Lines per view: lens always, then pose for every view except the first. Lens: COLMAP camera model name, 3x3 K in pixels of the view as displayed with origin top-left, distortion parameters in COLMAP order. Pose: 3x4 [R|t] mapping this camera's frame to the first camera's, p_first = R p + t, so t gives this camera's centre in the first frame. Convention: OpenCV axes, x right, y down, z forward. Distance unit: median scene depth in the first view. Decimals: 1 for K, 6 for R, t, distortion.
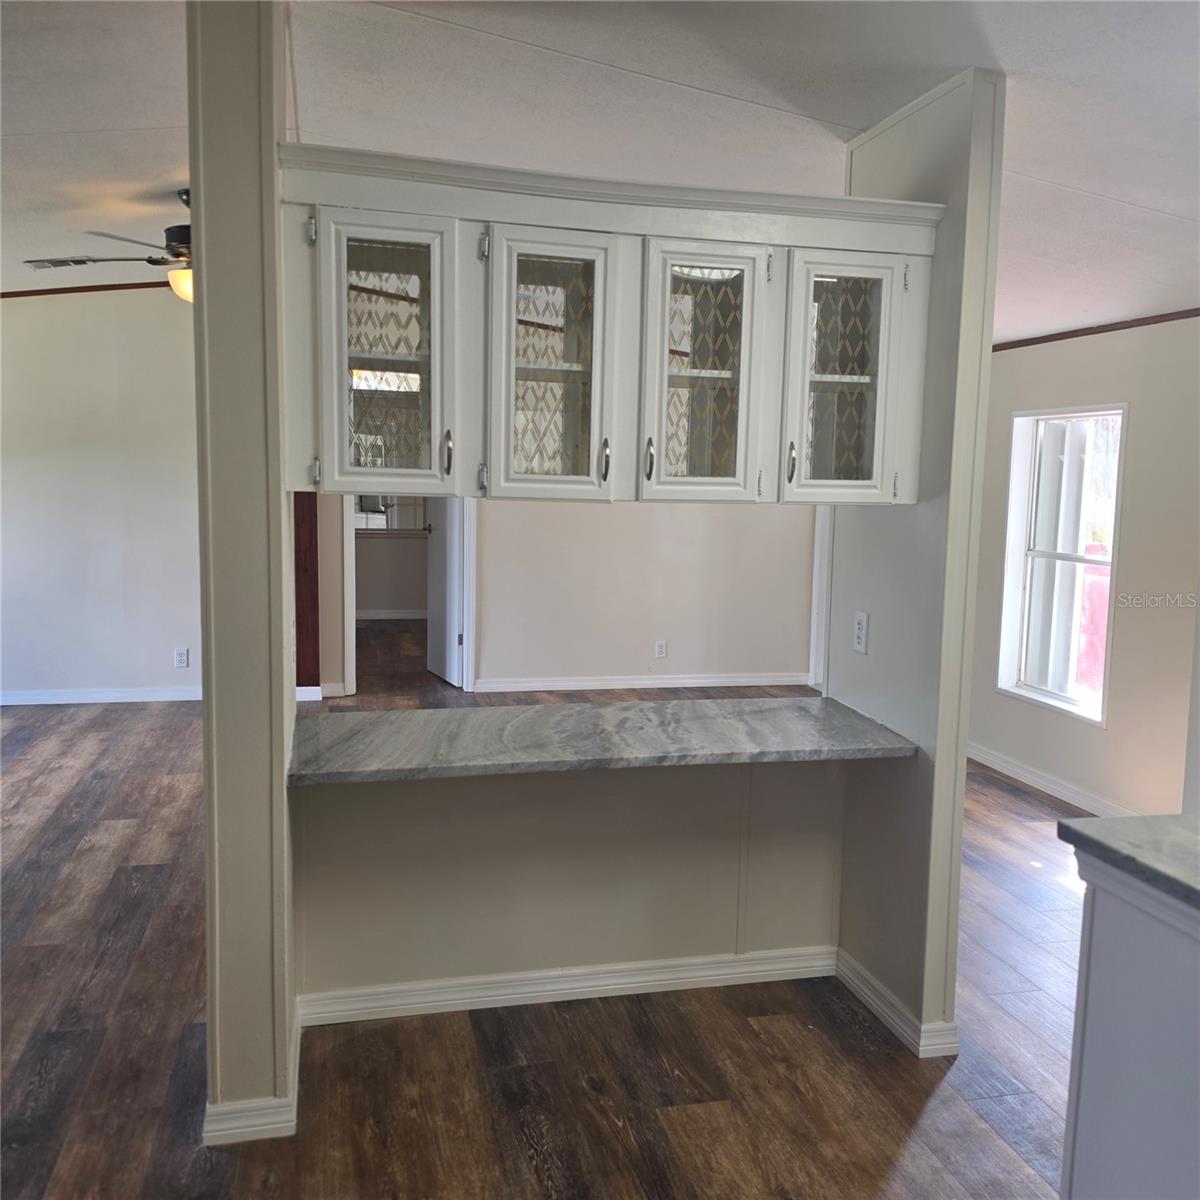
lens RADIAL K [[1105.7, 0, 600.0], [0, 1105.7, 600.7], [0, 0, 1]] dist [0.016568, 0.000000]
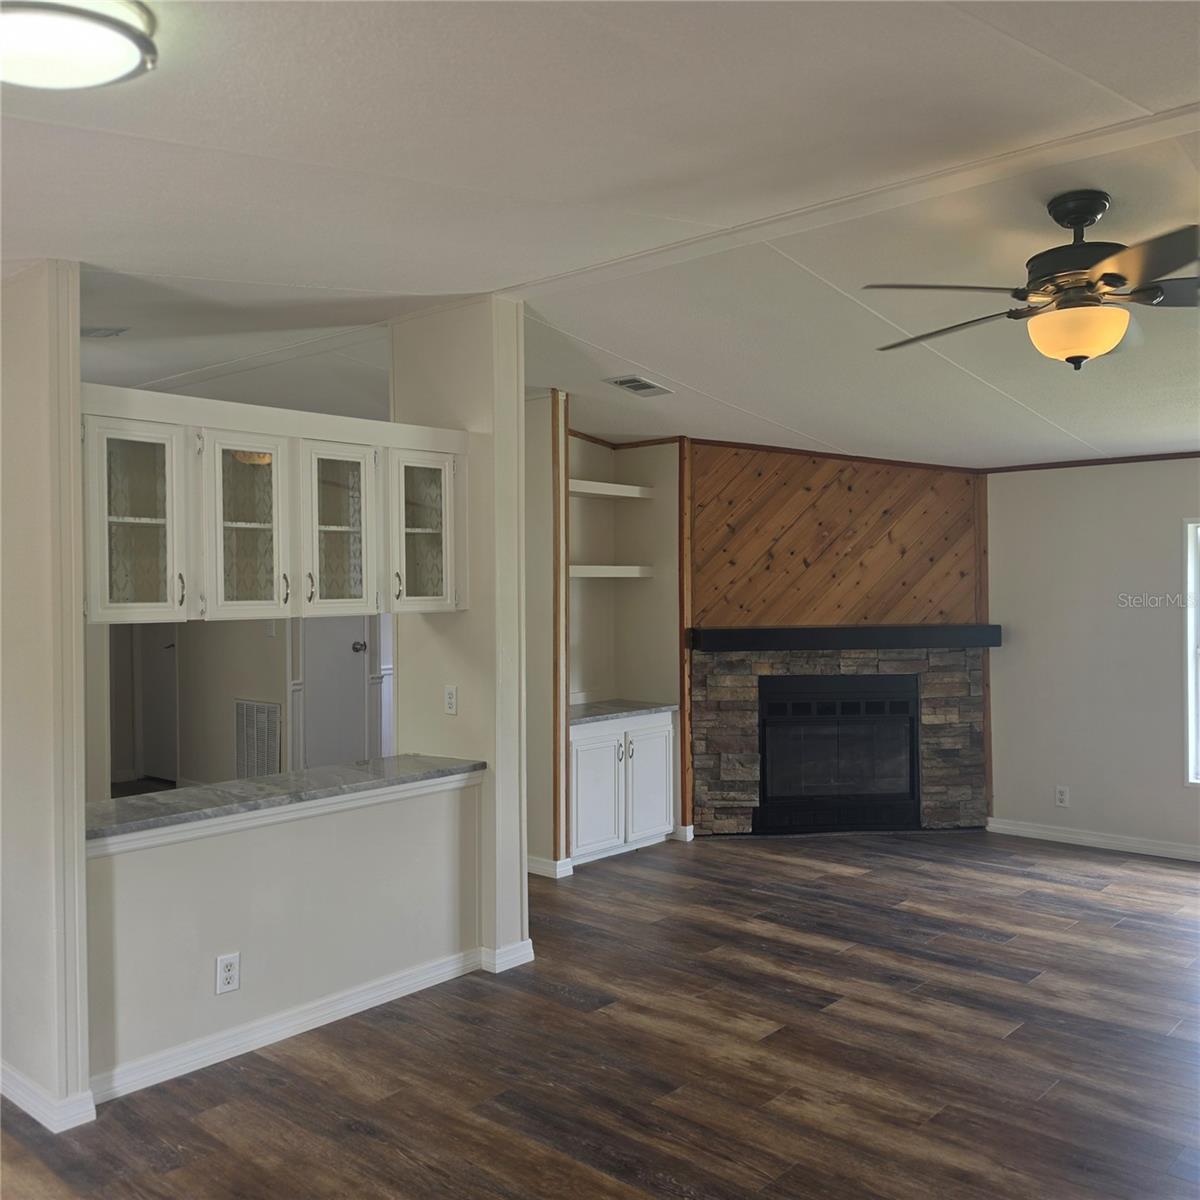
lens RADIAL K [[1105.7, 0, 593.1], [0, 1105.7, 591.9], [0, 0, 1]] dist [0.016568, 0.000000]
pose [[-0.828751, -0.010259, -0.559524, 0.308234], [-0.074404, 0.992975, 0.091999, -0.191050], [0.554649, 0.117875, -0.823693, 1.609273]]
